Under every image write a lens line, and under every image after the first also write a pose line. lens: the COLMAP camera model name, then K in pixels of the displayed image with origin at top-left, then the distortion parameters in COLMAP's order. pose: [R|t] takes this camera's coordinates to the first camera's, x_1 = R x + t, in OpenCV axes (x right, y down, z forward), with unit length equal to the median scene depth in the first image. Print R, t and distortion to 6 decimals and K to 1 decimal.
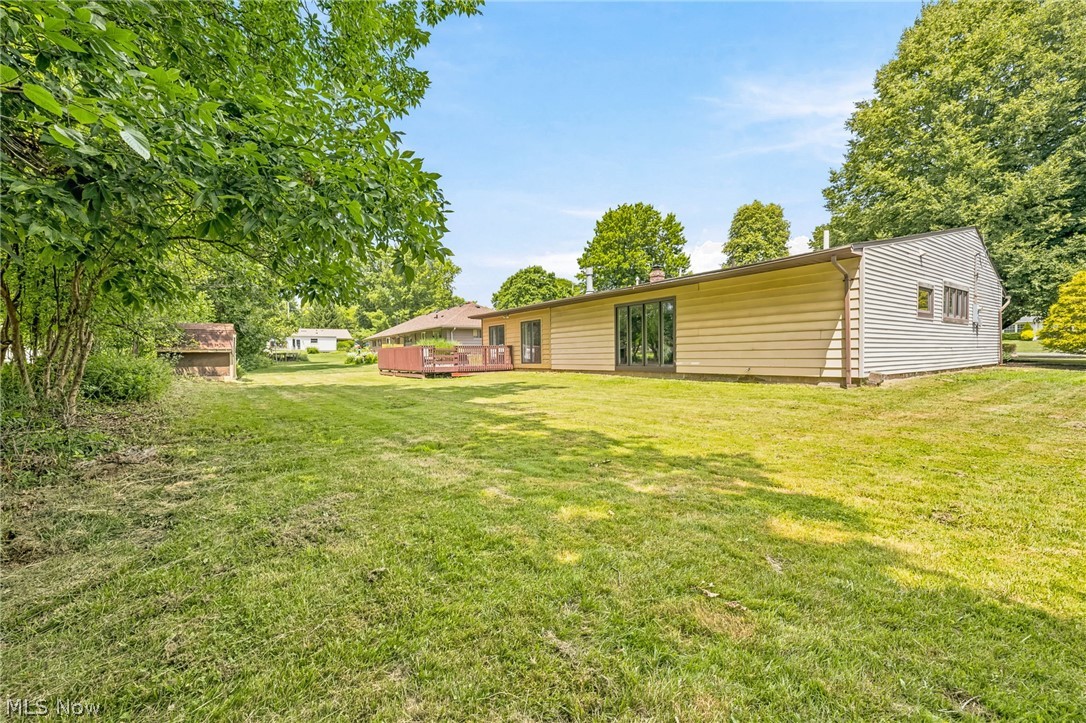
lens RADIAL K [[454.6, 0, 543.0], [0, 454.6, 361.5], [0, 0, 1]] dist [-0.001728, -0.000137]
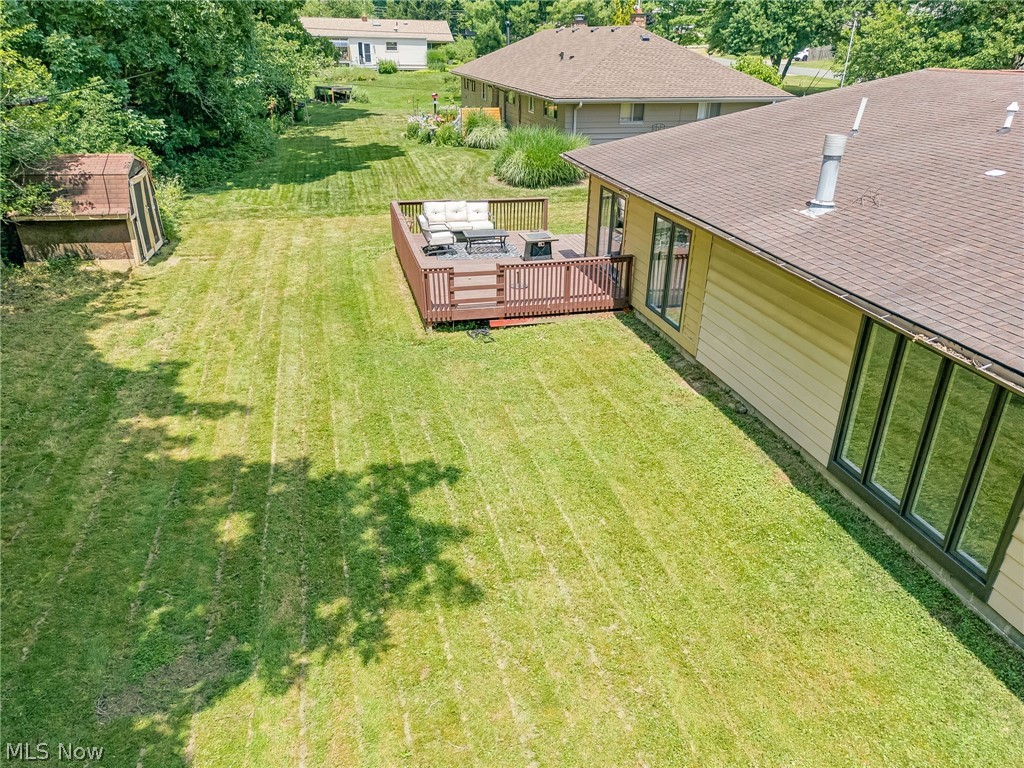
lens RADIAL K [[739.2, 0, 512.0], [0, 739.2, 384.0], [0, 0, 1]] dist [0.009550, 0.000486]
pose [[0.931687, 0.180954, -0.314985, 0.023559], [-0.033403, 0.906102, 0.421739, -0.073950], [0.361724, -0.382408, 0.850247, 0.100909]]
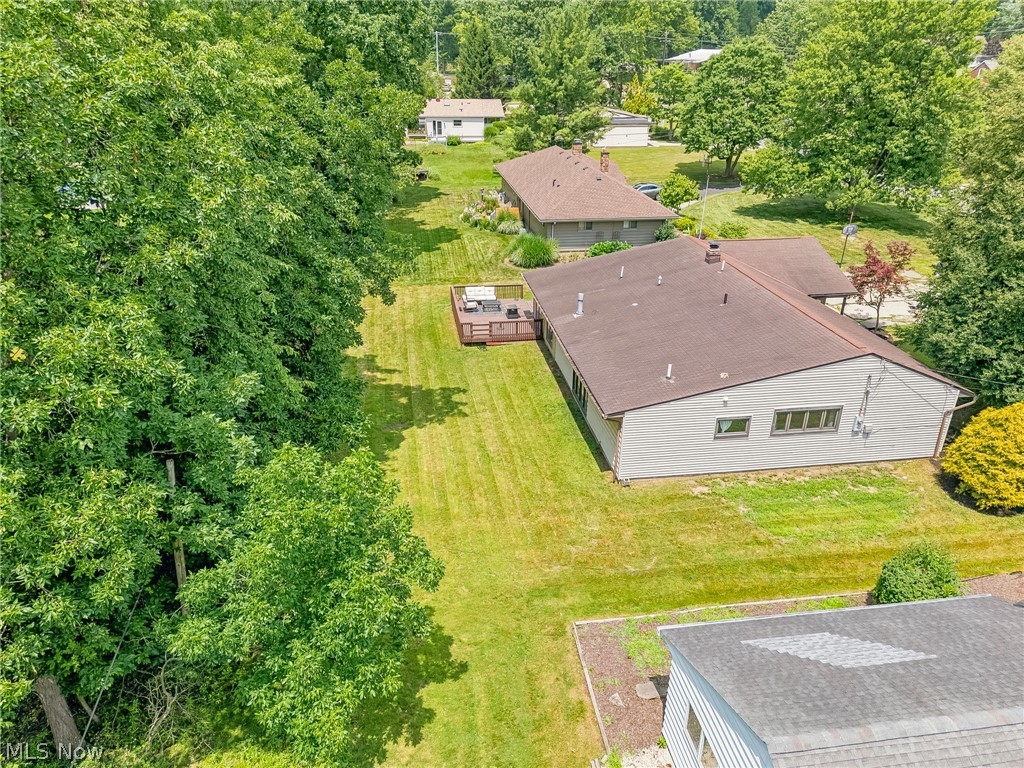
lens RADIAL K [[739.2, 0, 512.0], [0, 739.2, 384.0], [0, 0, 1]] dist [0.009550, 0.000486]
pose [[0.898136, 0.210534, -0.386040, 0.199403], [-0.032450, 0.907268, 0.419299, -0.216963], [0.438518, -0.364061, 0.821682, -0.195527]]
